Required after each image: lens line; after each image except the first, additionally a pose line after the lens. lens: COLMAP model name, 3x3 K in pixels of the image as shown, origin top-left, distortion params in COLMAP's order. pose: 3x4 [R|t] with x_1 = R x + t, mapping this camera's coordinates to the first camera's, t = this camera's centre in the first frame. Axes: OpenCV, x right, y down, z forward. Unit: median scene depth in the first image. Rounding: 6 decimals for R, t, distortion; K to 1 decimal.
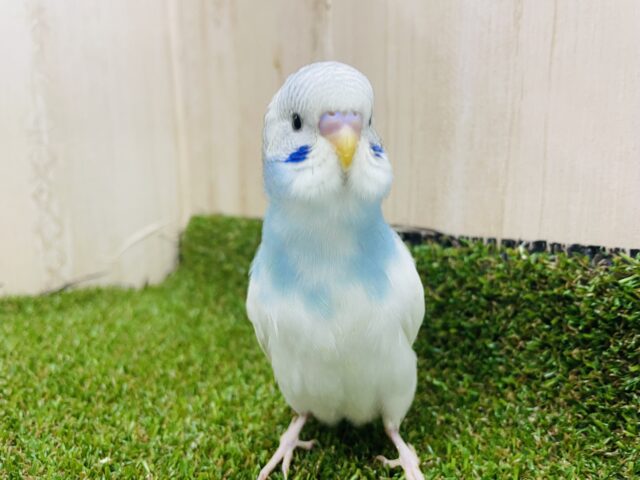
lens RADIAL K [[495.8, 0, 322.5], [0, 495.8, 221.7], [0, 0, 1]] dist [0.038090, -0.095836]
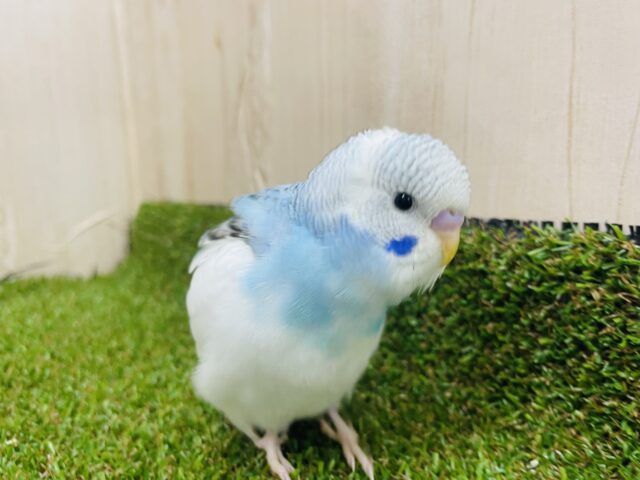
lens RADIAL K [[495.8, 0, 321.5], [0, 495.8, 235.7], [0, 0, 1]] dist [0.038090, -0.095836]
pose [[0.999287, -0.007977, 0.036905, 0.121167], [0.006555, 0.999238, 0.038486, 0.035997], [-0.037184, -0.038217, 0.998577, 0.022567]]
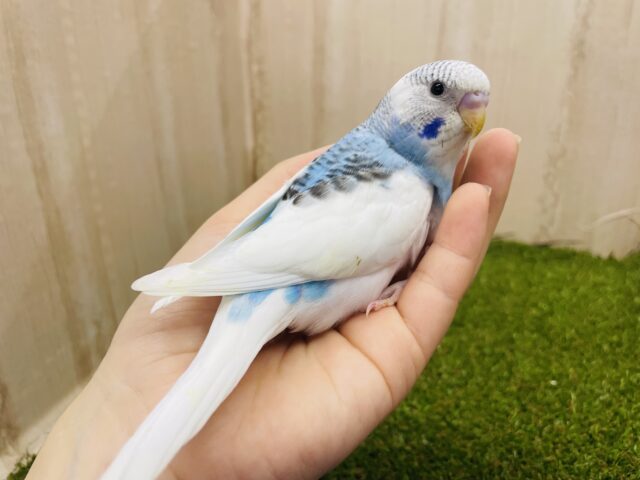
lens RADIAL K [[495.8, 0, 317.6], [0, 495.8, 234.5], [0, 0, 1]] dist [0.038090, -0.095836]
pose [[0.605578, 0.295630, -0.738836, 0.245576], [-0.102716, 0.949707, 0.295815, -0.494122], [0.789129, -0.103249, 0.605488, -0.766661]]
